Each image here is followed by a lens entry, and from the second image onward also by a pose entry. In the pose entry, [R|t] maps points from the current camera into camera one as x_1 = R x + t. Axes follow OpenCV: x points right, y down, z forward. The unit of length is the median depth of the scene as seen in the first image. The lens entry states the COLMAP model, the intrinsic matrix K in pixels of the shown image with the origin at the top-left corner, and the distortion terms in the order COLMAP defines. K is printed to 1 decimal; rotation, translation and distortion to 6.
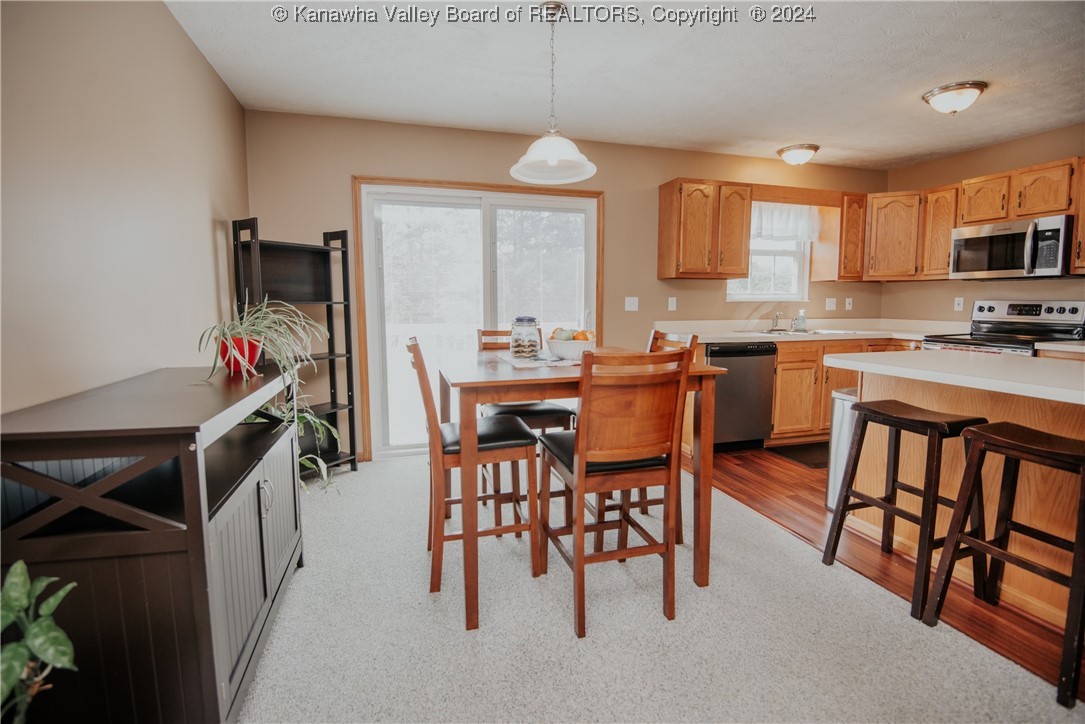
lens RADIAL K [[495.8, 0, 540.6], [0, 495.8, 357.1], [0, 0, 1]] dist [-0.024628, -0.010420]
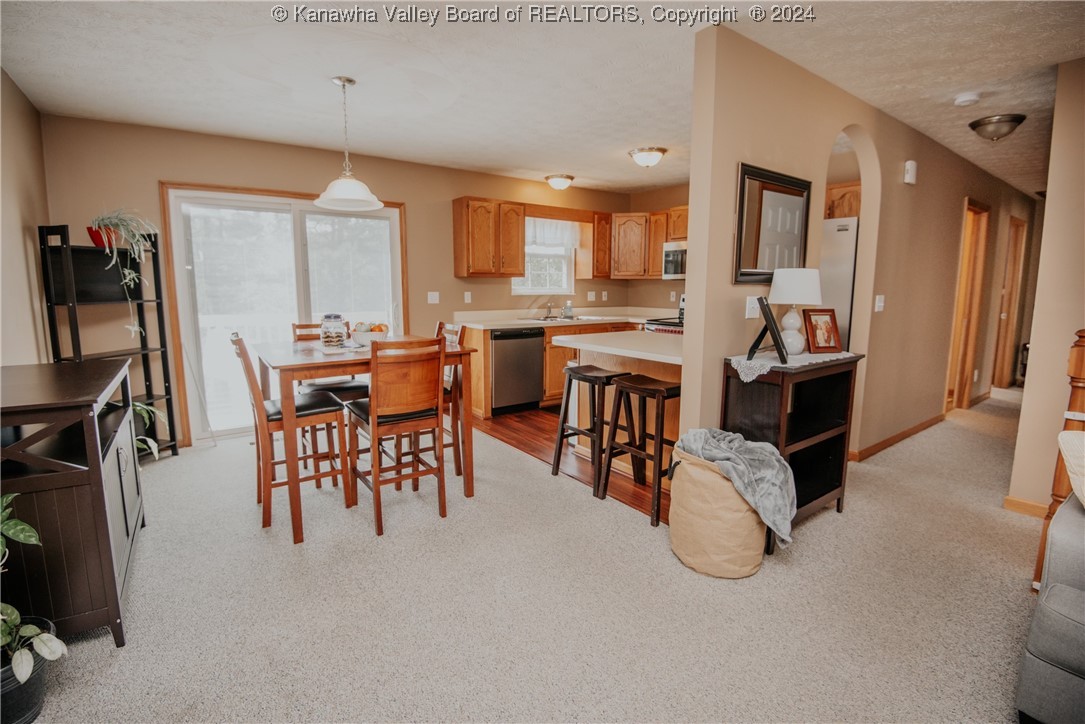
lens RADIAL K [[495.8, 0, 544.9], [0, 495.8, 355.9], [0, 0, 1]] dist [-0.024628, -0.010420]
pose [[0.941296, -0.041529, 0.335019, 0.038008], [0.031332, 0.998868, 0.035789, -0.001073], [-0.336126, -0.023192, 0.941531, -0.273384]]
